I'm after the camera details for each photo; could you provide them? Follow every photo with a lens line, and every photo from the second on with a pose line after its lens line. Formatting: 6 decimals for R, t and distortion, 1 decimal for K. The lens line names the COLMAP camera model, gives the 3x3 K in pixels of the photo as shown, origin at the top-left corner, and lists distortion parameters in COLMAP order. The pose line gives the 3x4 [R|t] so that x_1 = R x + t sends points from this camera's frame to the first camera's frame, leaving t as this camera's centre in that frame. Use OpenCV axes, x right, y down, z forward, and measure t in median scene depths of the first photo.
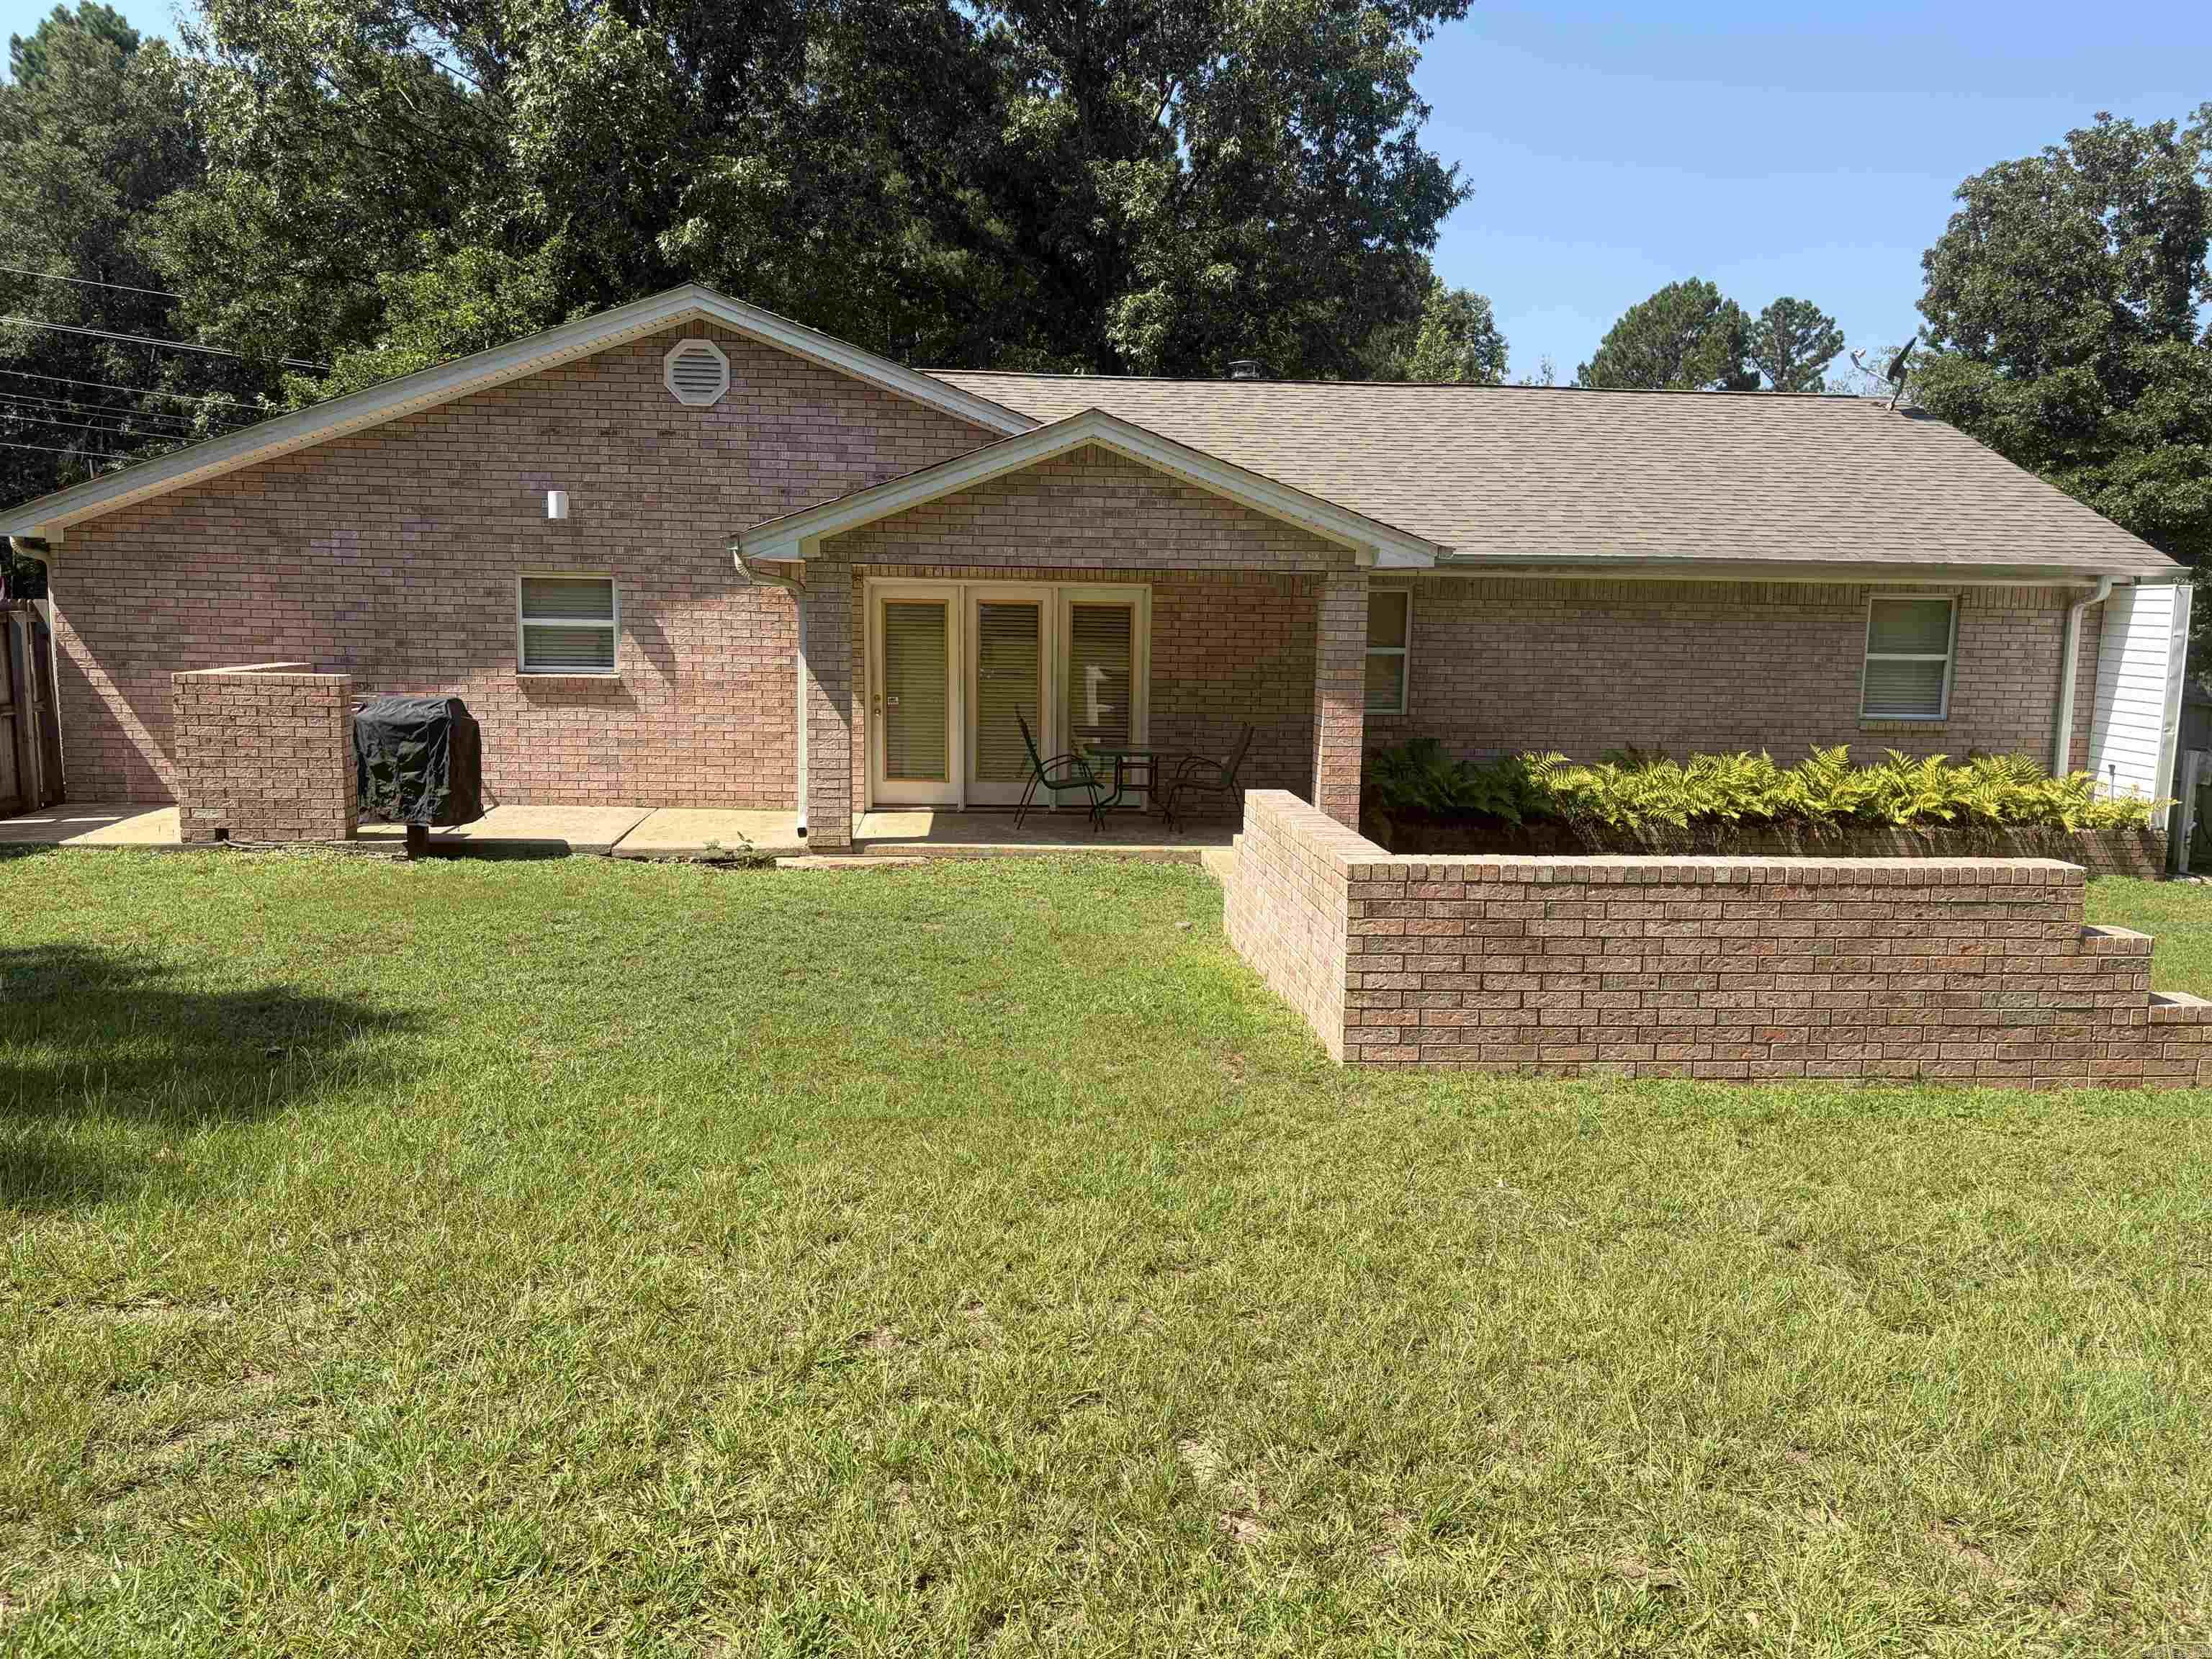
lens RADIAL K [[1666.9, 0, 1110.4], [0, 1666.9, 828.1], [0, 0, 1]] dist [0.009999, -0.006373]
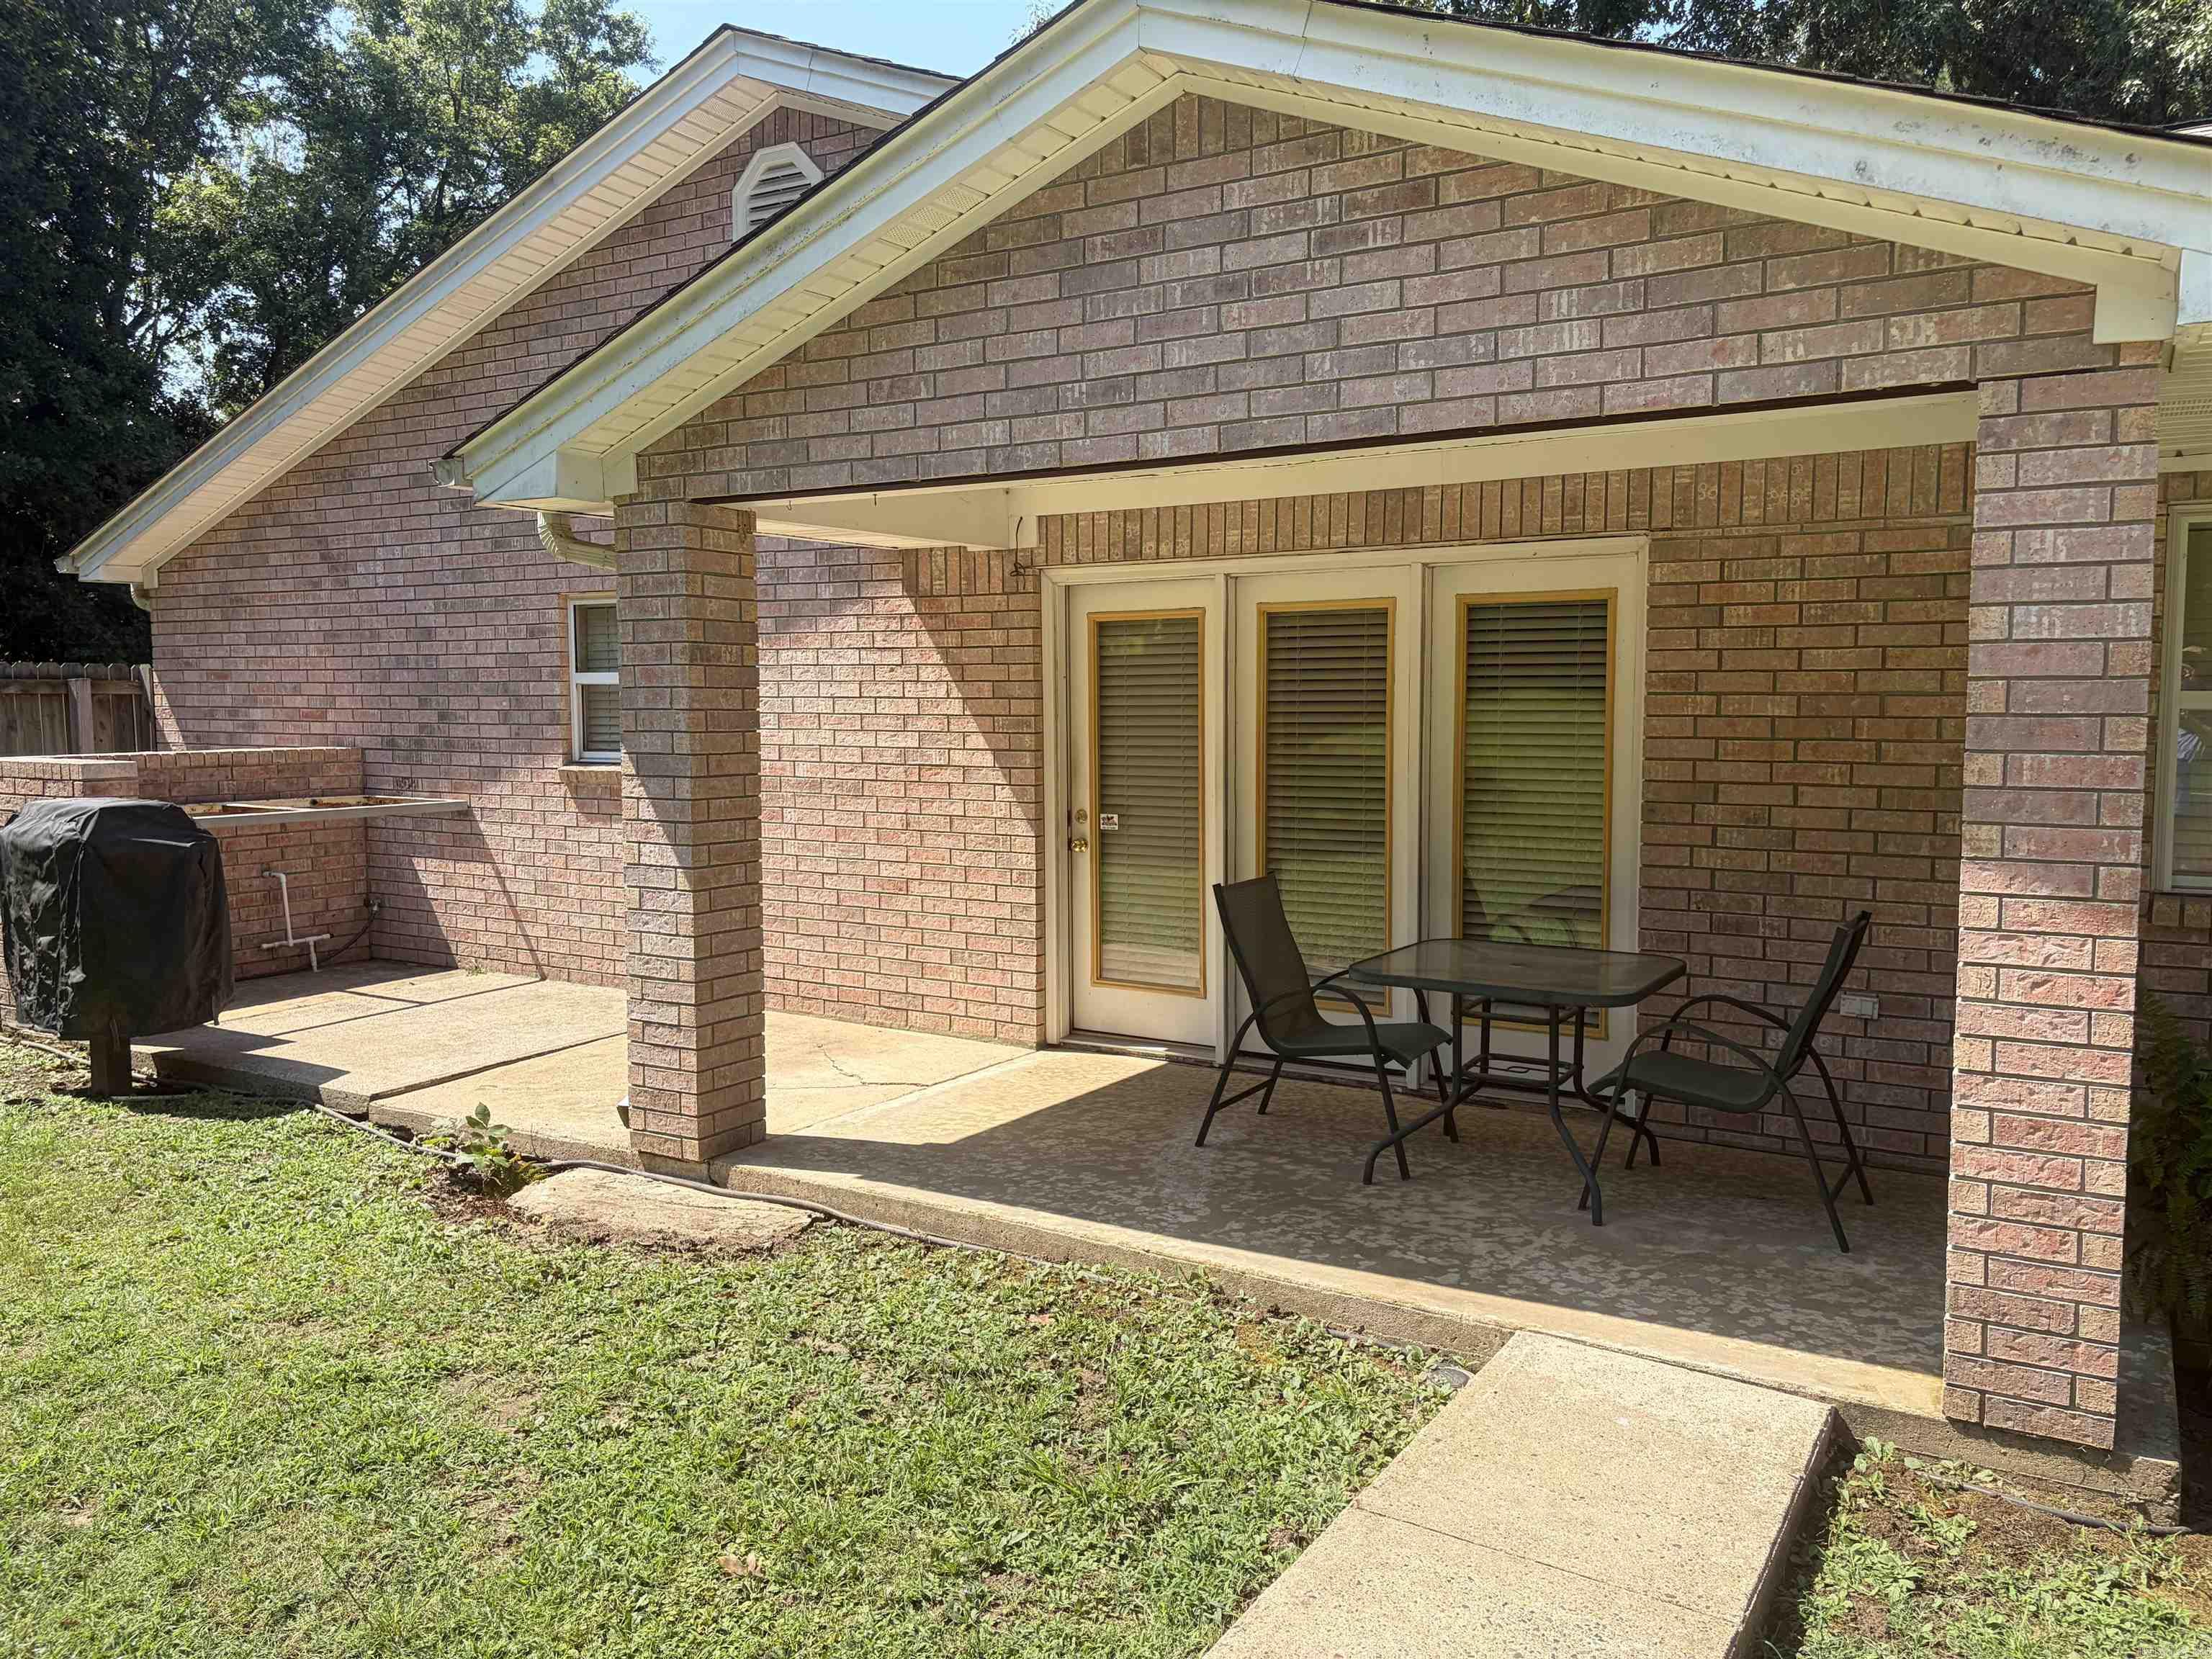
lens RADIAL K [[1666.9, 0, 1096.8], [0, 1666.9, 842.7], [0, 0, 1]] dist [0.009999, -0.006373]
pose [[0.804780, 0.030203, -0.592804, 0.157771], [-0.061117, 0.997613, -0.032144, -0.056519], [0.590418, 0.062099, 0.804705, 0.629237]]
